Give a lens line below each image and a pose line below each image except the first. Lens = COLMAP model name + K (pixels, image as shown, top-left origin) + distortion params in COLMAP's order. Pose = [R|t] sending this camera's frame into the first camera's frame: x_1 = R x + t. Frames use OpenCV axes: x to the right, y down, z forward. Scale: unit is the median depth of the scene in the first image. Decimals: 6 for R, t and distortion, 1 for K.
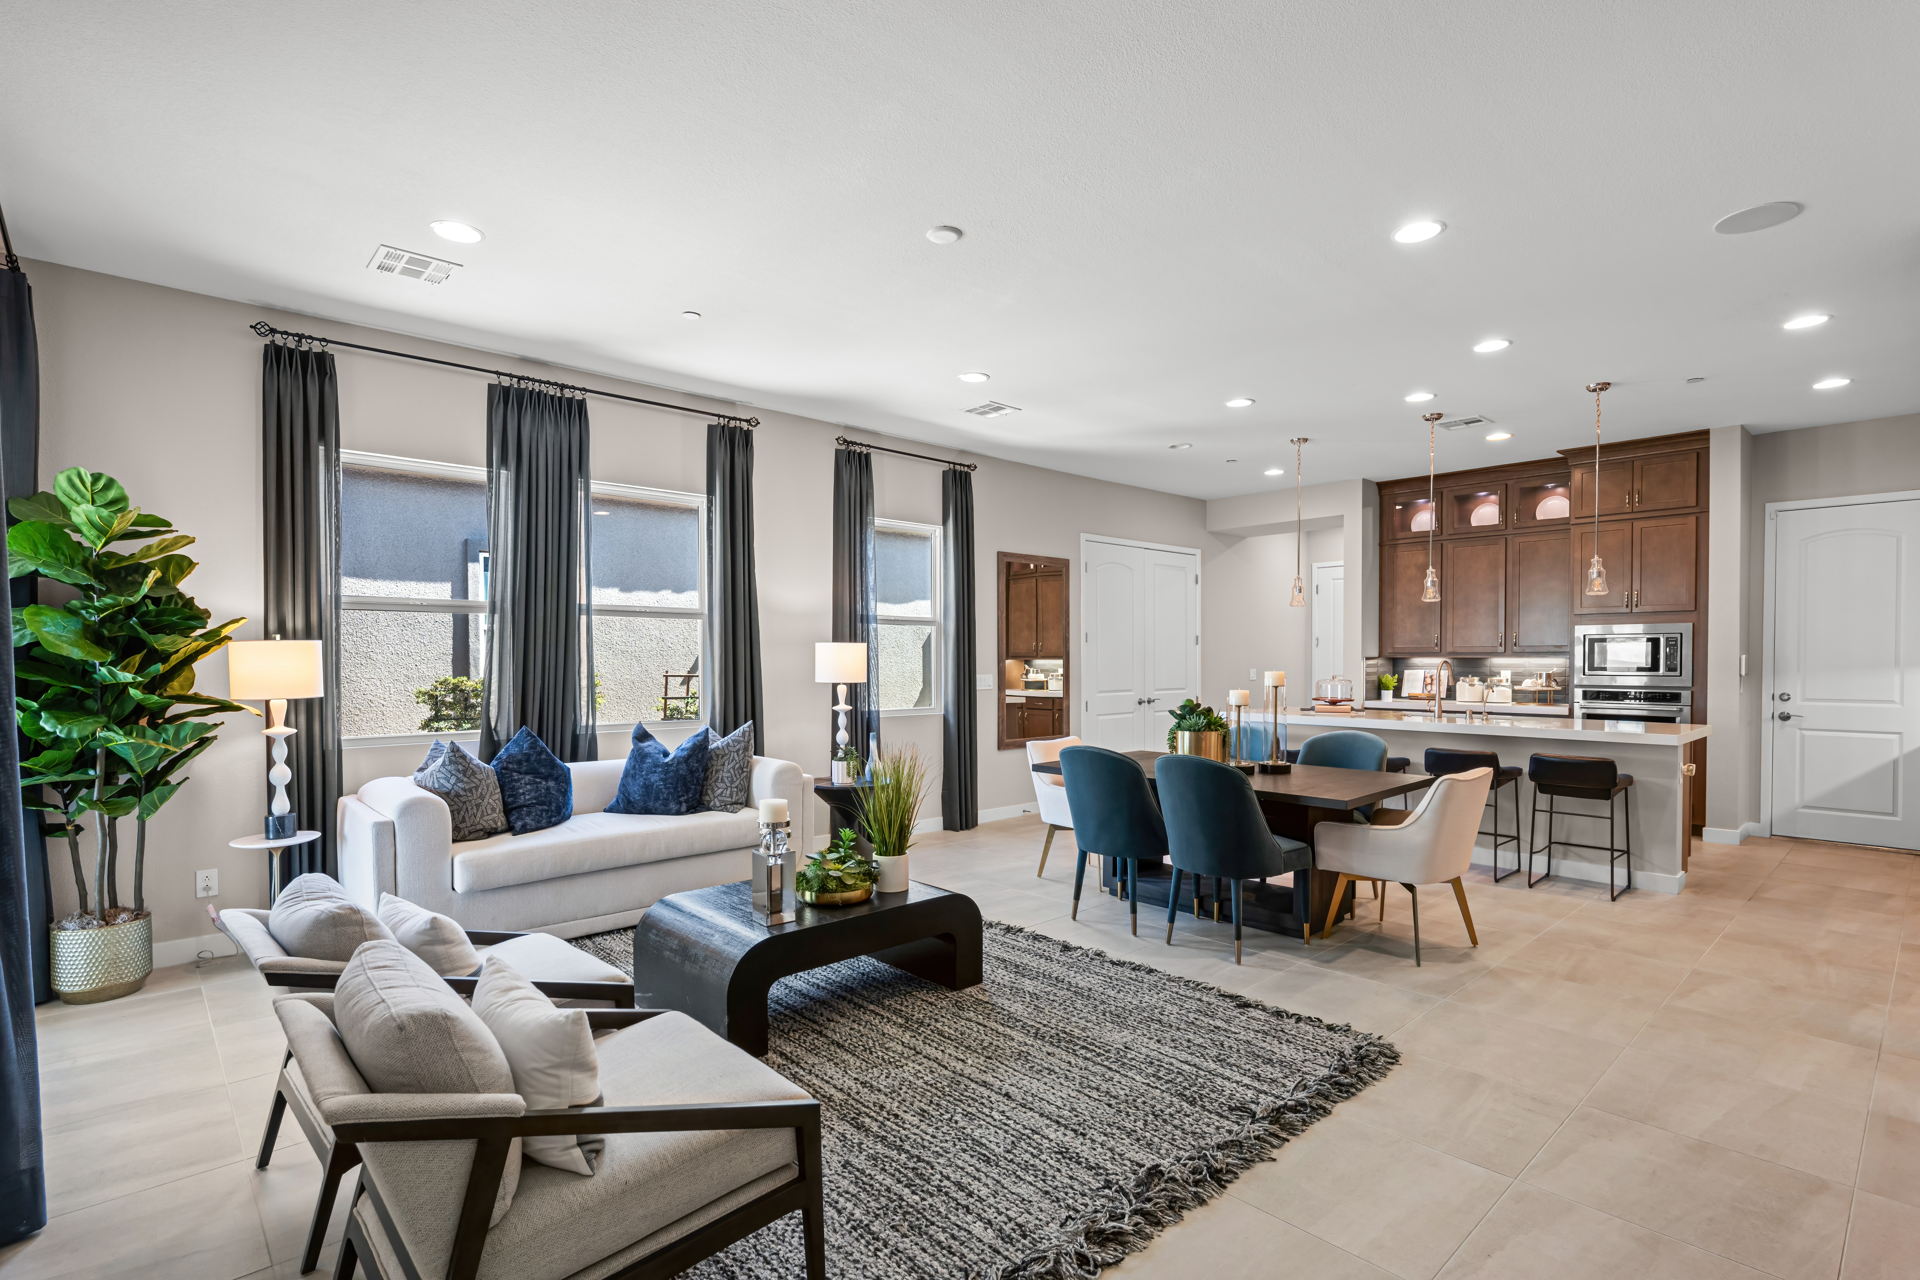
lens RADIAL K [[907.5, 0, 958.9], [0, 907.5, 678.2], [0, 0, 1]] dist [-0.002396, 0.001050]
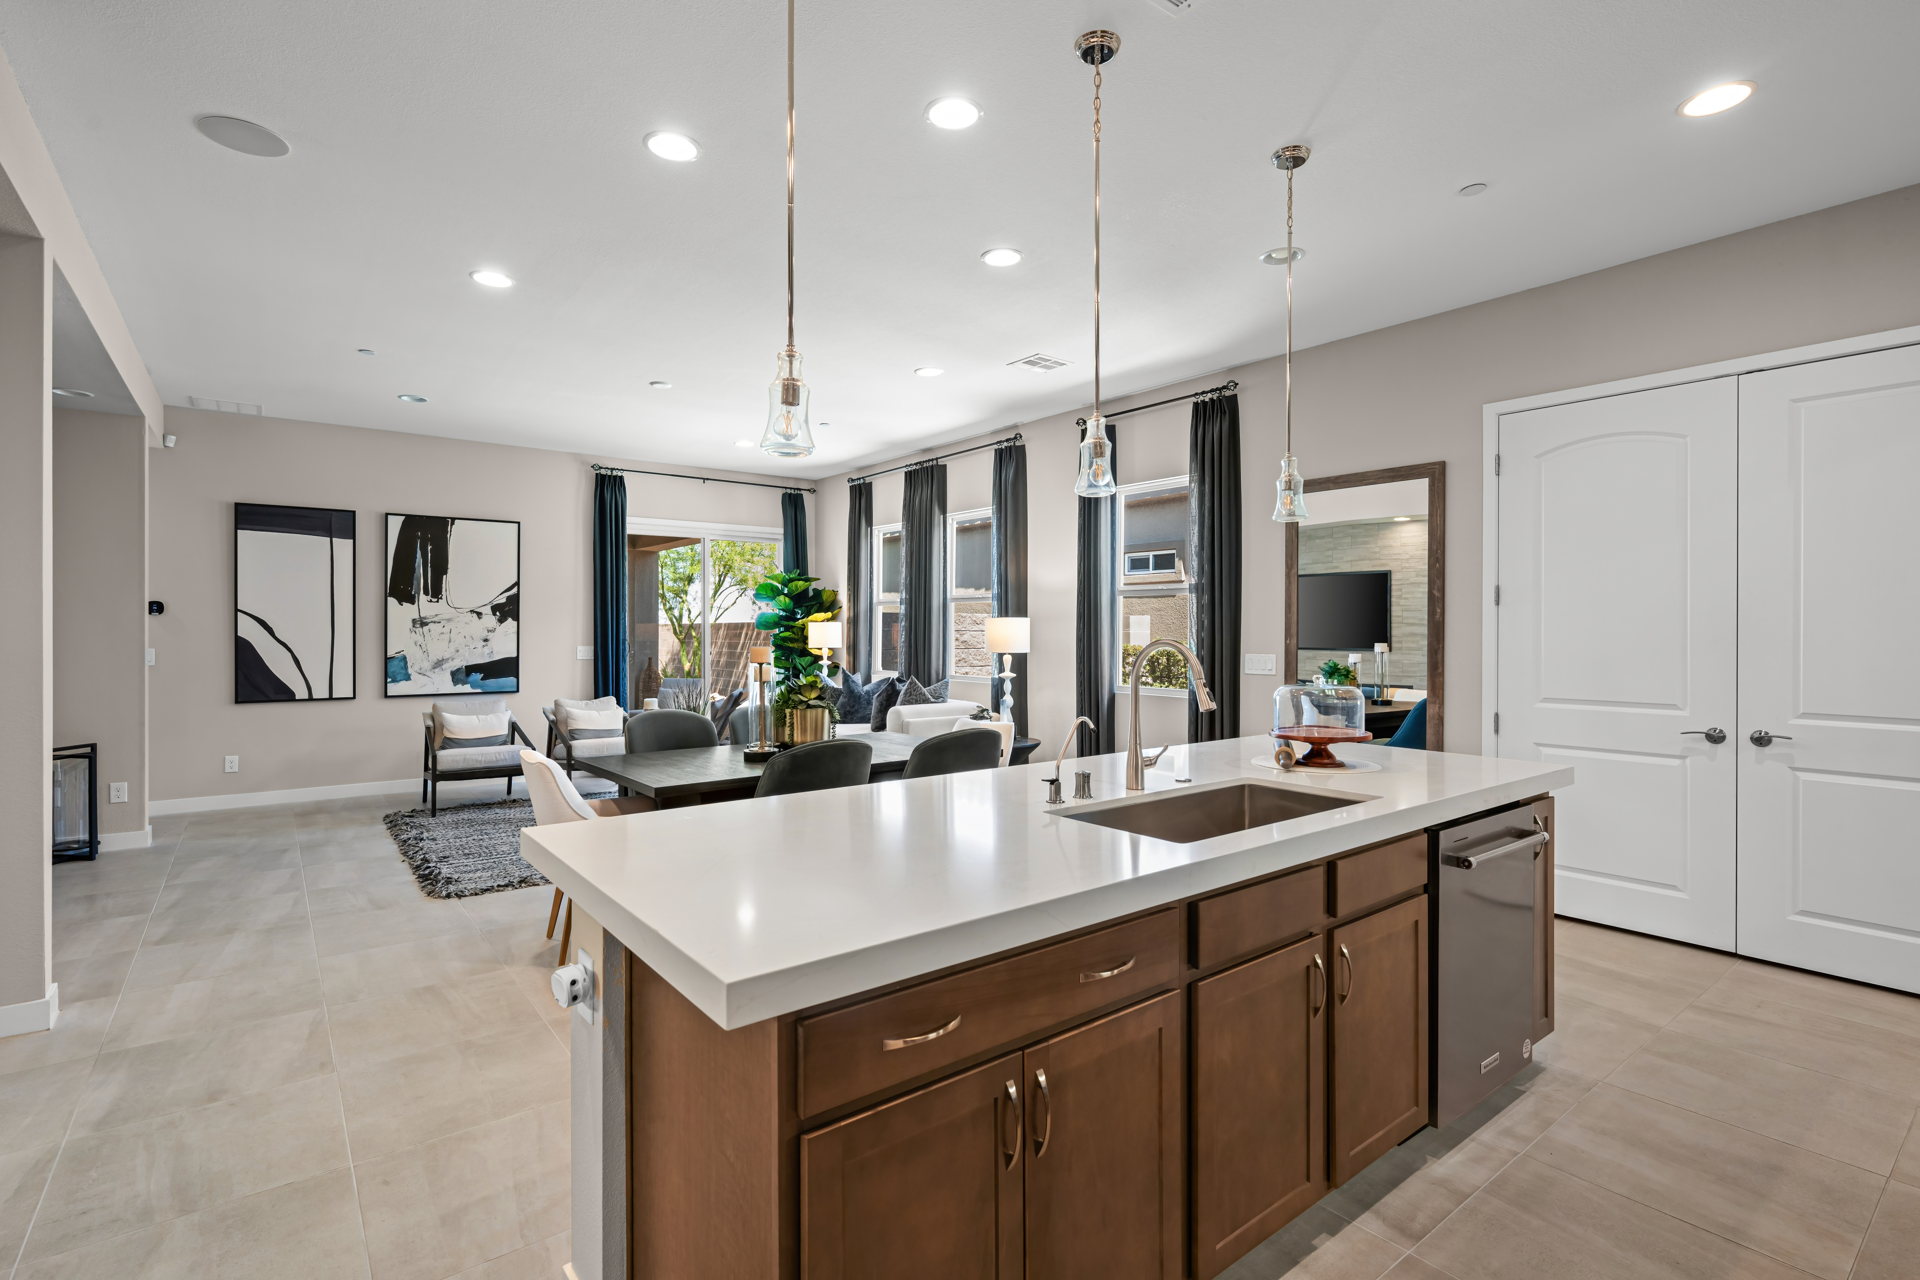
lens RADIAL K [[907.5, 0, 968.4], [0, 907.5, 631.9], [0, 0, 1]] dist [-0.002396, 0.001050]
pose [[-0.078144, 0.003453, -0.996936, 0.864441], [-0.024387, 0.999688, 0.005374, -0.022462], [0.996644, 0.024732, -0.078036, 0.901501]]
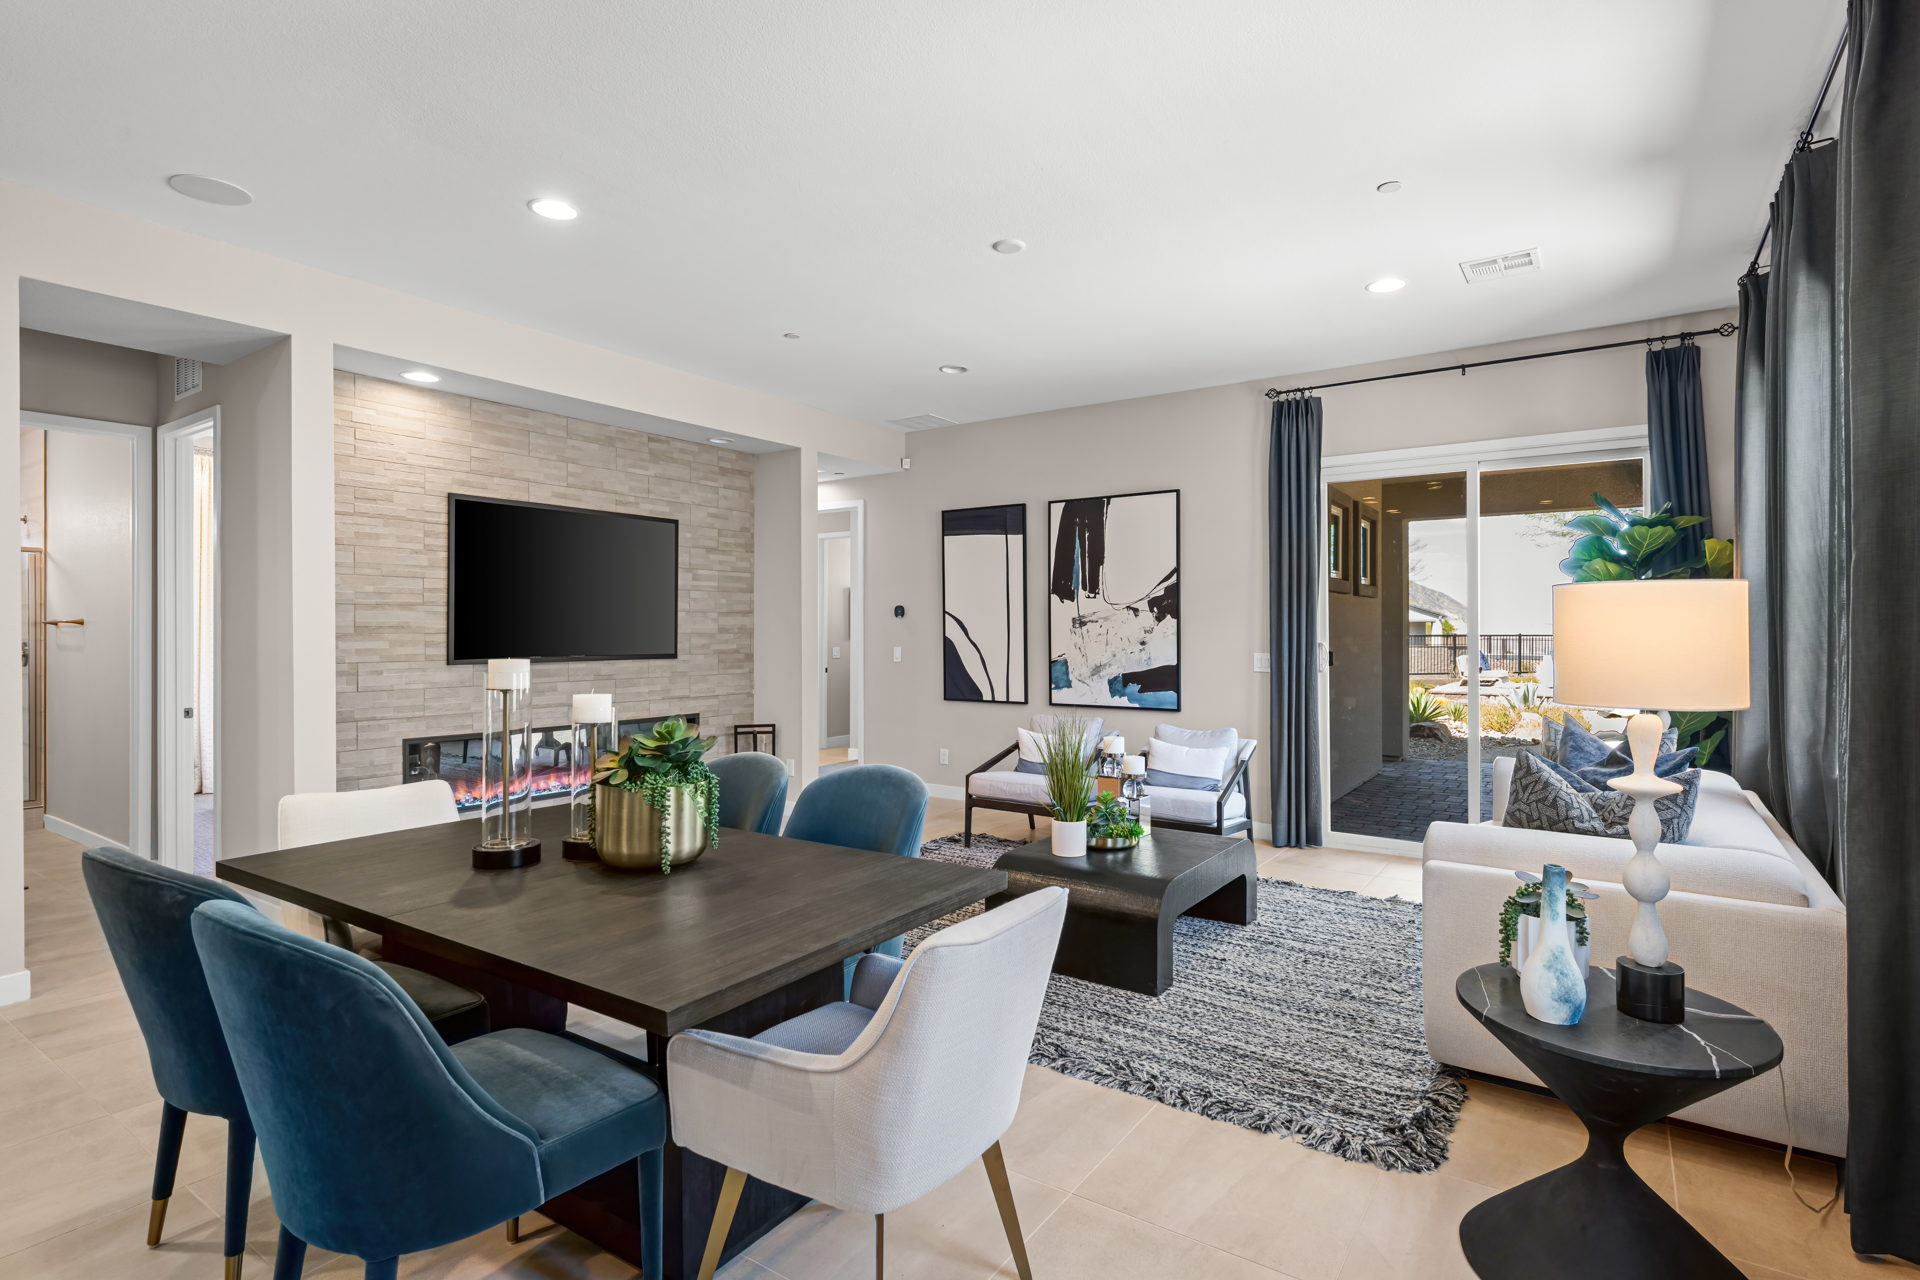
lens RADIAL K [[955.7, 0, 949.8], [0, 955.7, 631.4], [0, 0, 1]] dist [0.001887, 0.000207]
pose [[-0.976546, 0.002397, -0.215294, 0.159979], [-0.002706, 0.999722, 0.023403, -0.025004], [0.215290, 0.023437, -0.976269, 1.110730]]
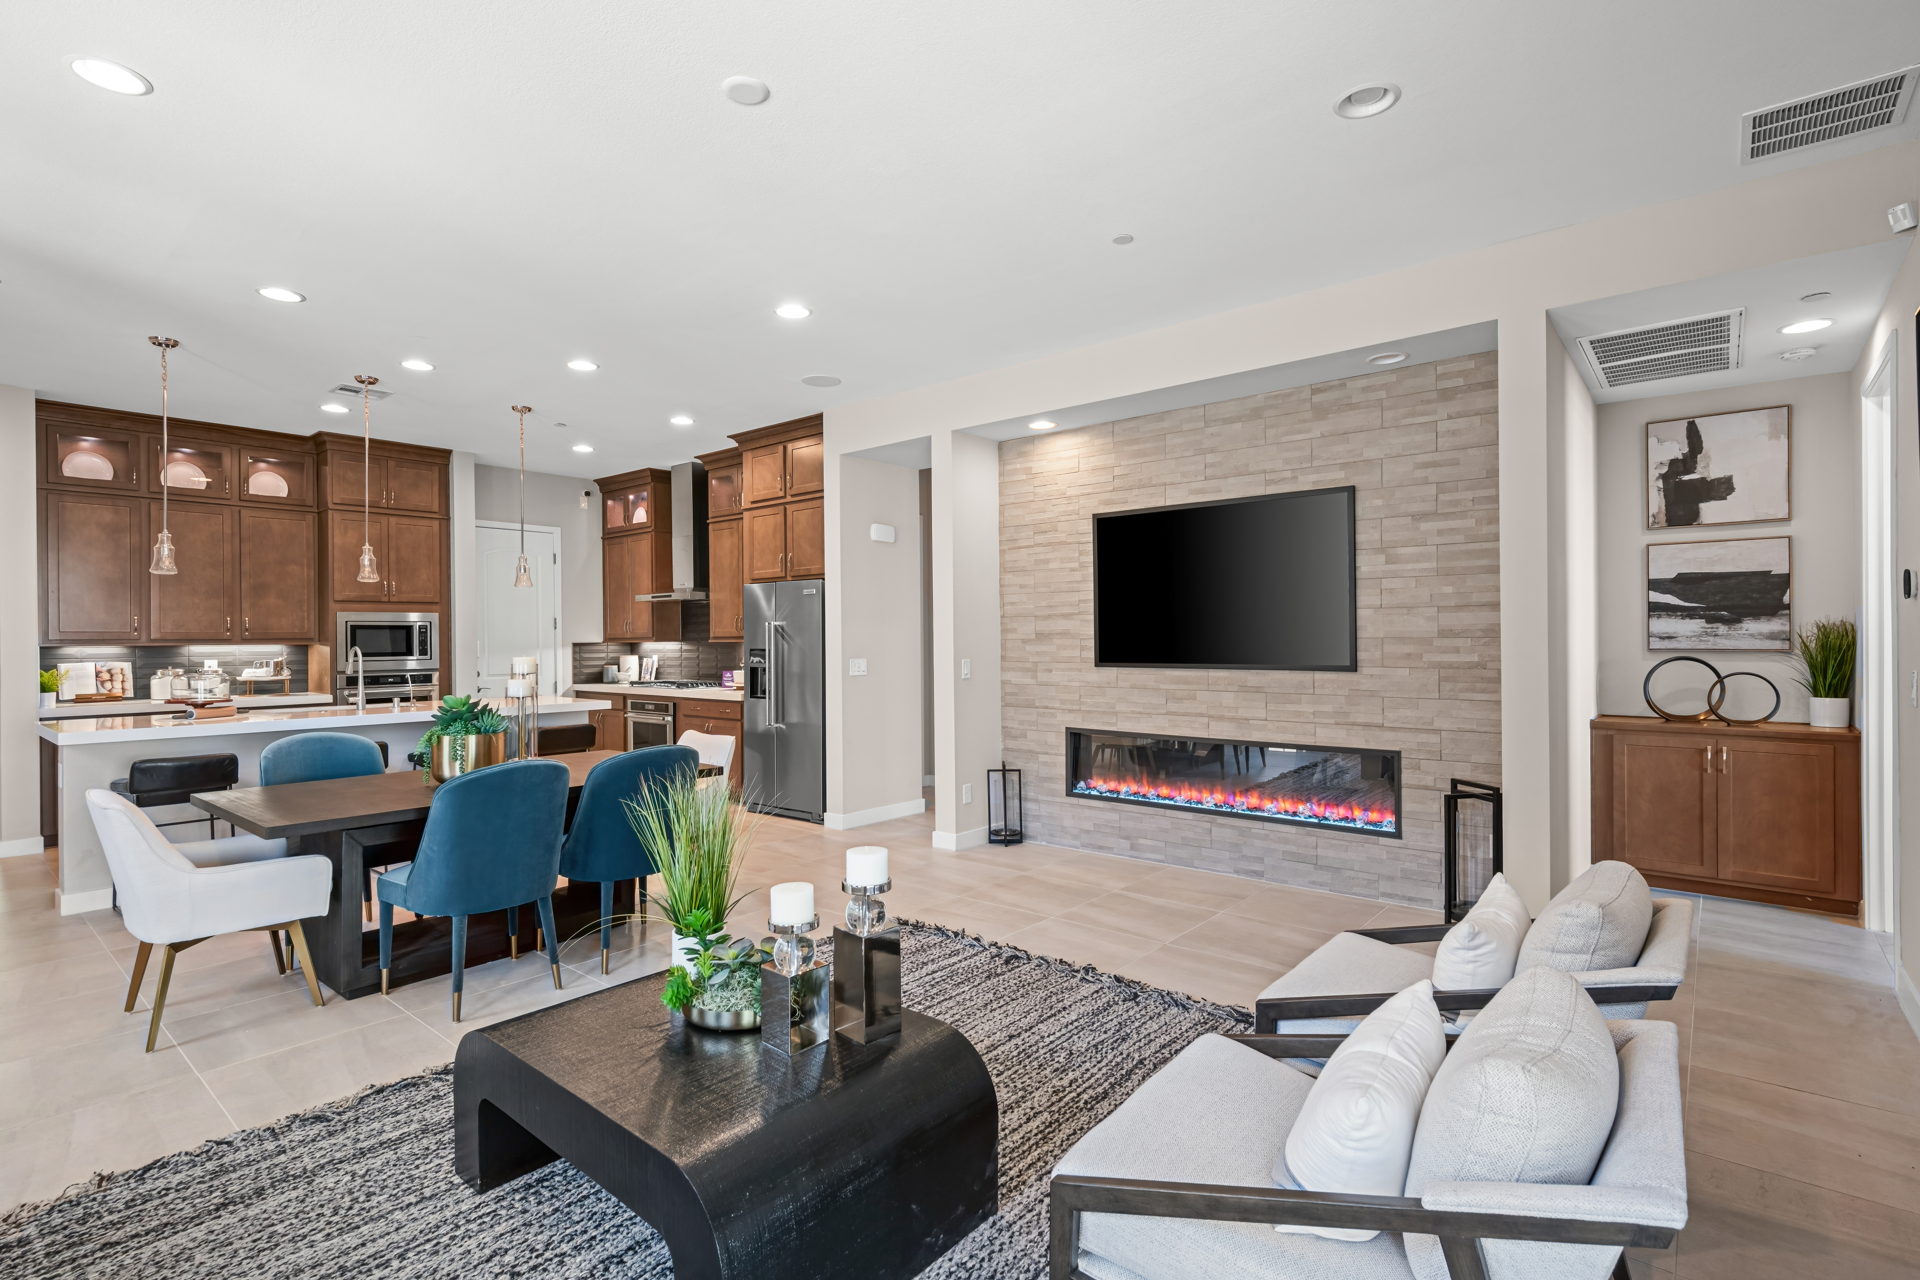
lens RADIAL K [[907.5, 0, 965.1], [0, 907.5, 636.9], [0, 0, 1]] dist [-0.002396, 0.001050]
pose [[-0.126744, 0.002988, 0.991931, -0.421099], [0.031705, 0.999497, 0.001041, -0.010410], [-0.991429, 0.031581, -0.126775, 0.483201]]
